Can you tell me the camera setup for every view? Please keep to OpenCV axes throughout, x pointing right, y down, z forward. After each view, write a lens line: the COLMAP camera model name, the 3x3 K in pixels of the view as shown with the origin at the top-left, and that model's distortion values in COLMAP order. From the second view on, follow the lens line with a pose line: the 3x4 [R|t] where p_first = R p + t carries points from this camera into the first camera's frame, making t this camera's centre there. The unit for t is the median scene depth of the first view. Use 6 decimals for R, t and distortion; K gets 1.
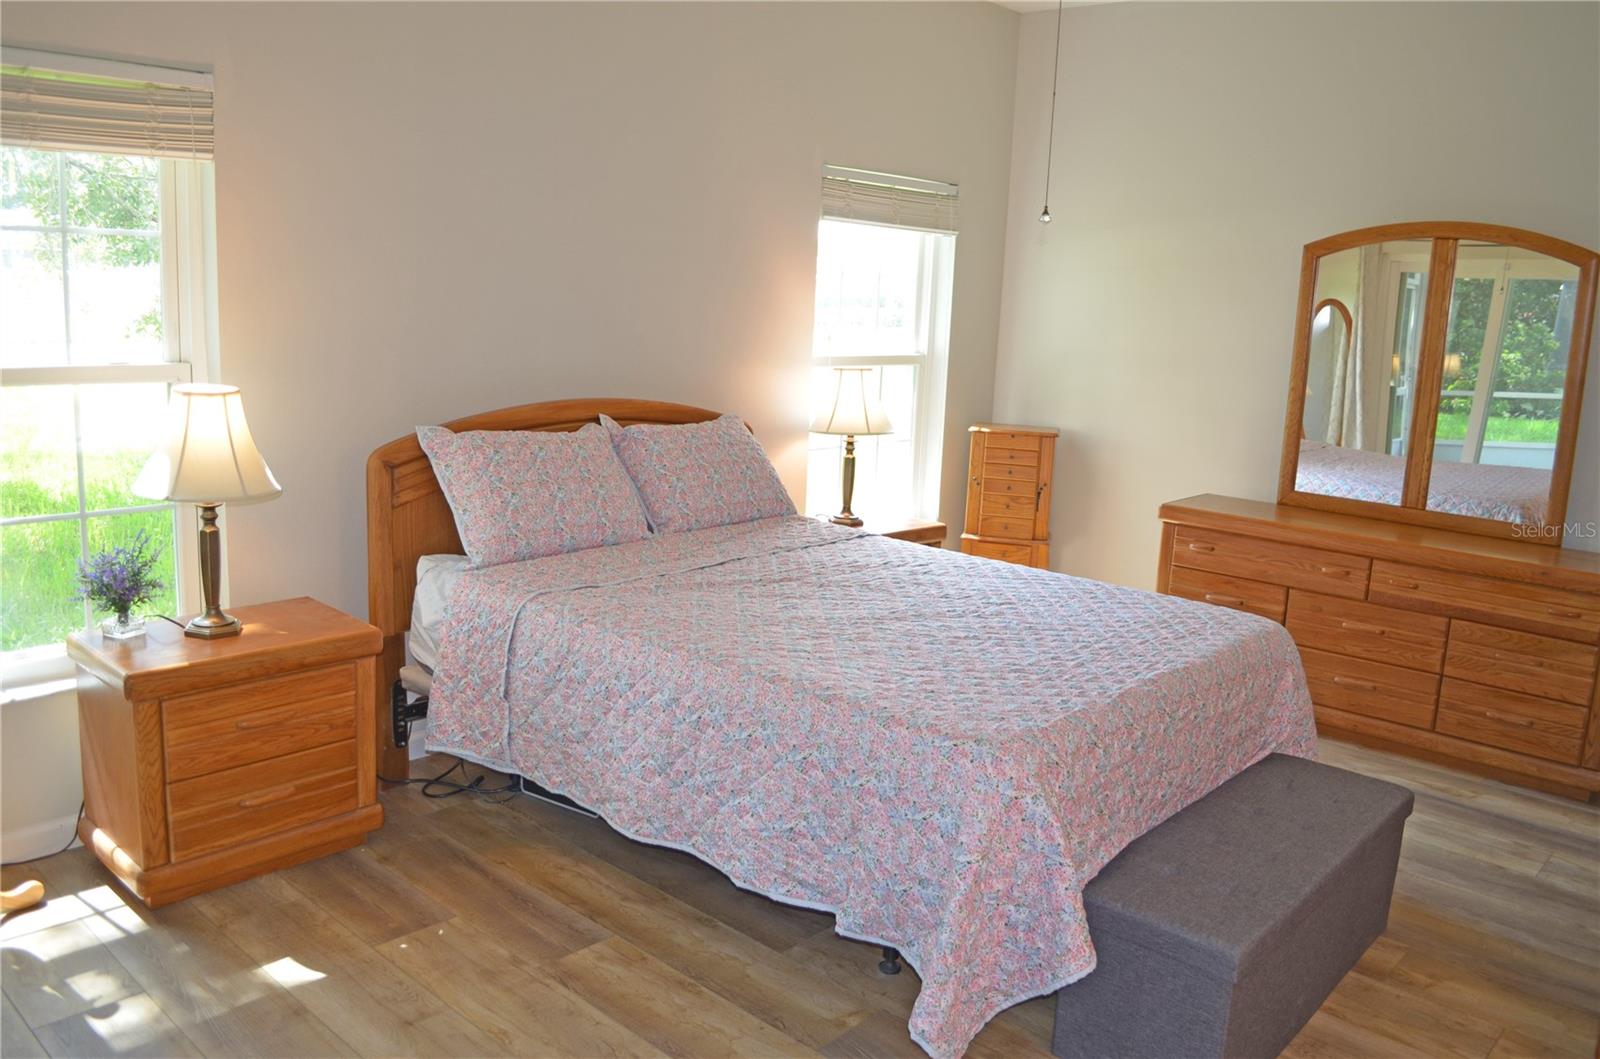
lens RADIAL K [[1261.0, 0, 800.0], [0, 1261.0, 529.5], [0, 0, 1]] dist [-0.069807, -0.000698]
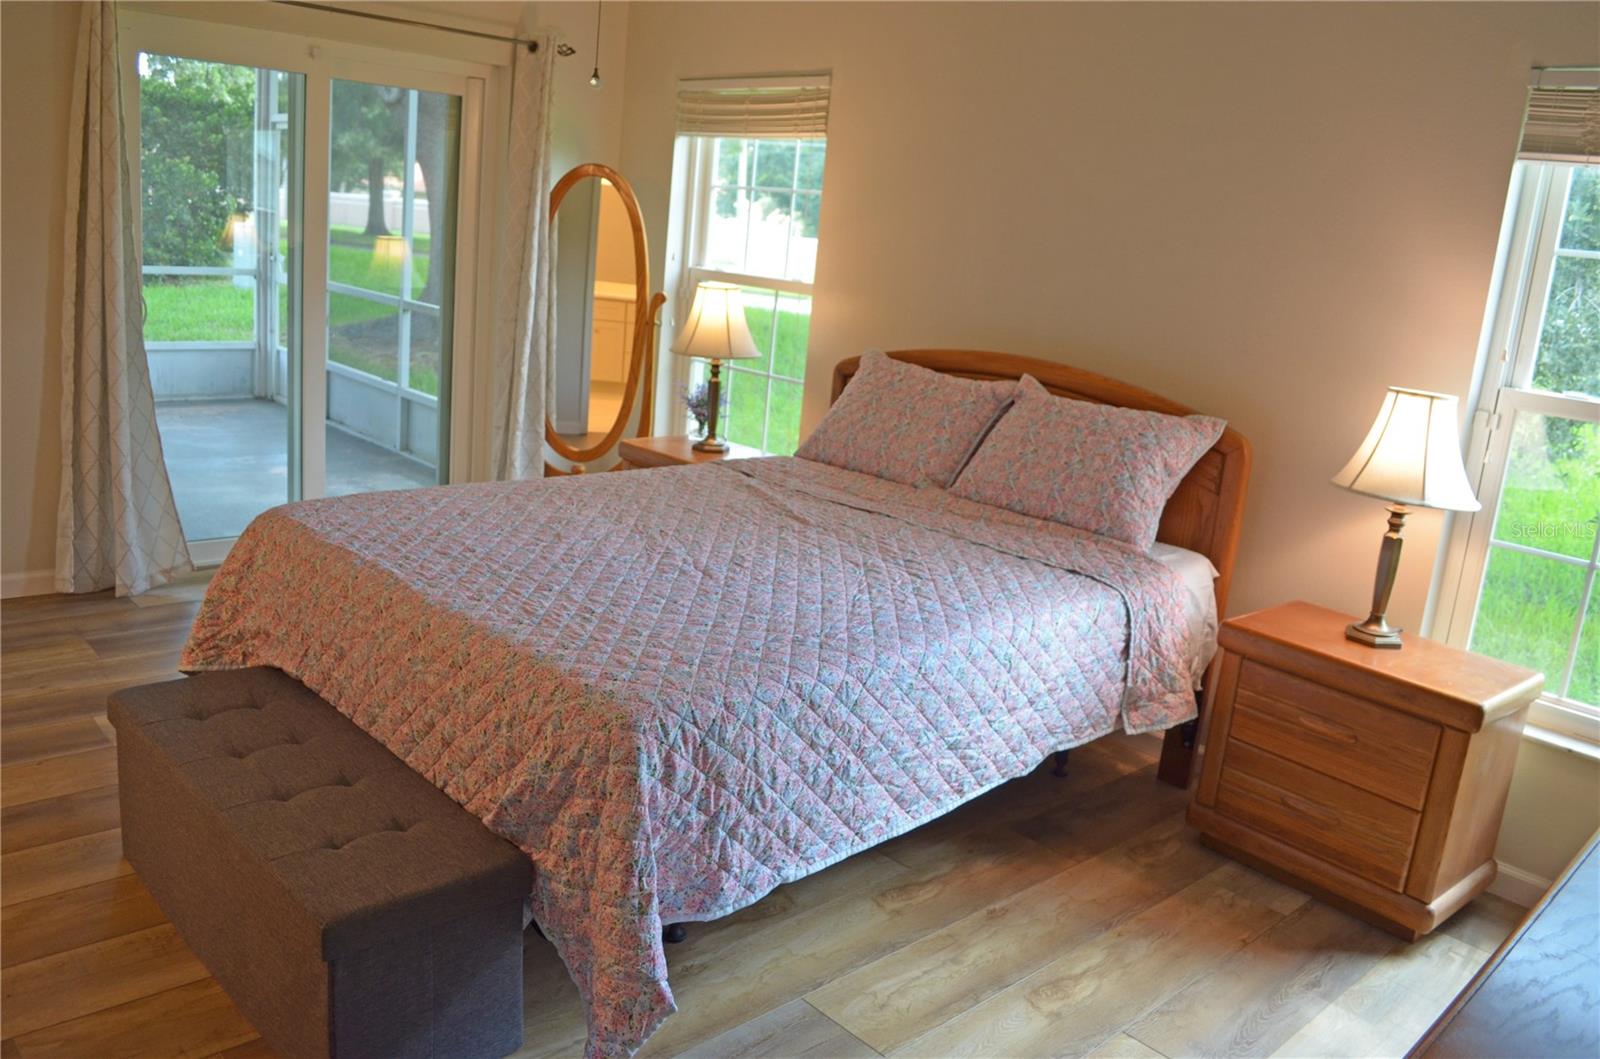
lens RADIAL K [[1261.0, 0, 800.0], [0, 1261.0, 529.5], [0, 0, 1]] dist [-0.069807, -0.000698]
pose [[-0.073655, 0.200306, -0.976961, 1.006824], [-0.268639, 0.939427, 0.212864, -0.171365], [0.960421, 0.278128, -0.015384, 1.101685]]
